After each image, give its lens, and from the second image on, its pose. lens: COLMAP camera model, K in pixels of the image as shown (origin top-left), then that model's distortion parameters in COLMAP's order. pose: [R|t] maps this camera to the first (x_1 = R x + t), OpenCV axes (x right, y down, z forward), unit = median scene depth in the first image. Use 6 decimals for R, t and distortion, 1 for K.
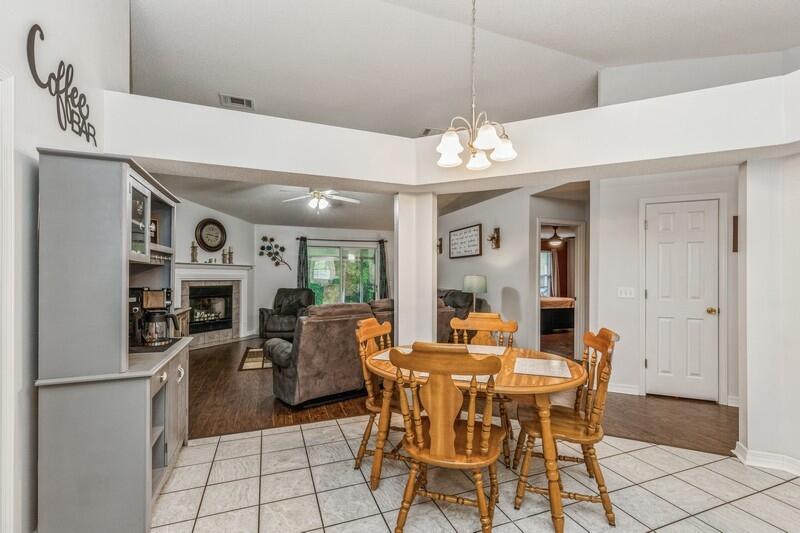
lens RADIAL K [[361.2, 0, 404.1], [0, 361.2, 270.6], [0, 0, 1]] dist [0.003000, 0.001695]
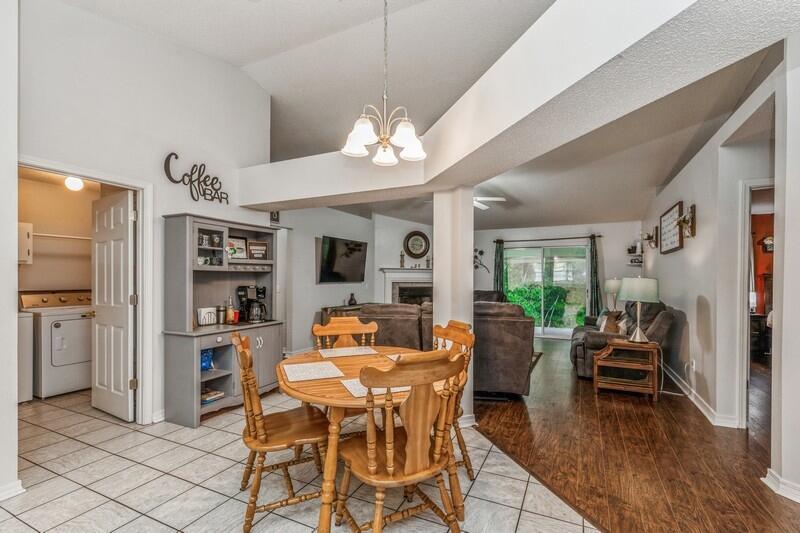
lens RADIAL K [[361.2, 0, 399.2], [0, 361.2, 284.5], [0, 0, 1]] dist [0.003000, 0.001695]
pose [[0.676865, 0.013350, -0.735986, 0.314137], [0.010605, 0.999555, 0.027884, 0.000682], [0.736030, -0.026679, 0.676423, 0.135254]]
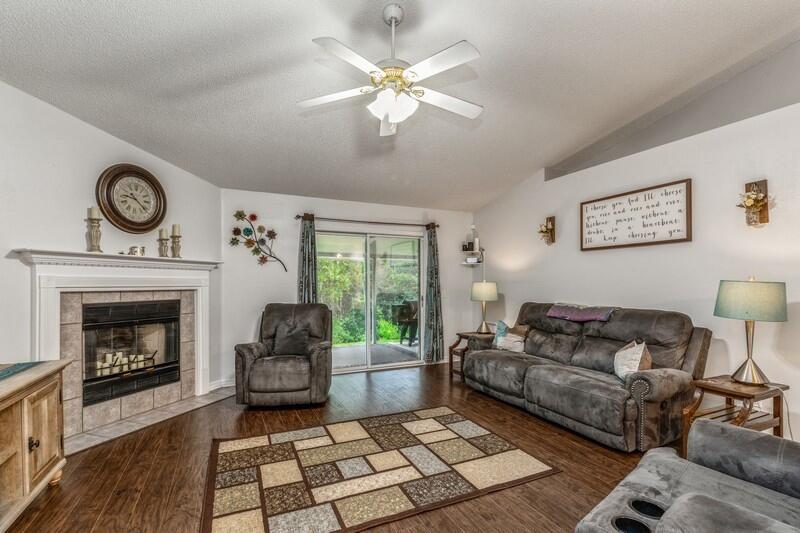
lens RADIAL K [[373.0, 0, 405.3], [0, 373.0, 281.9], [0, 0, 1]] dist [-0.009915, -0.000032]
pose [[0.995949, -0.000801, 0.089918, -0.207338], [-0.000761, 0.999849, 0.017339, 0.006060], [-0.089918, -0.017337, 0.995798, 0.454764]]
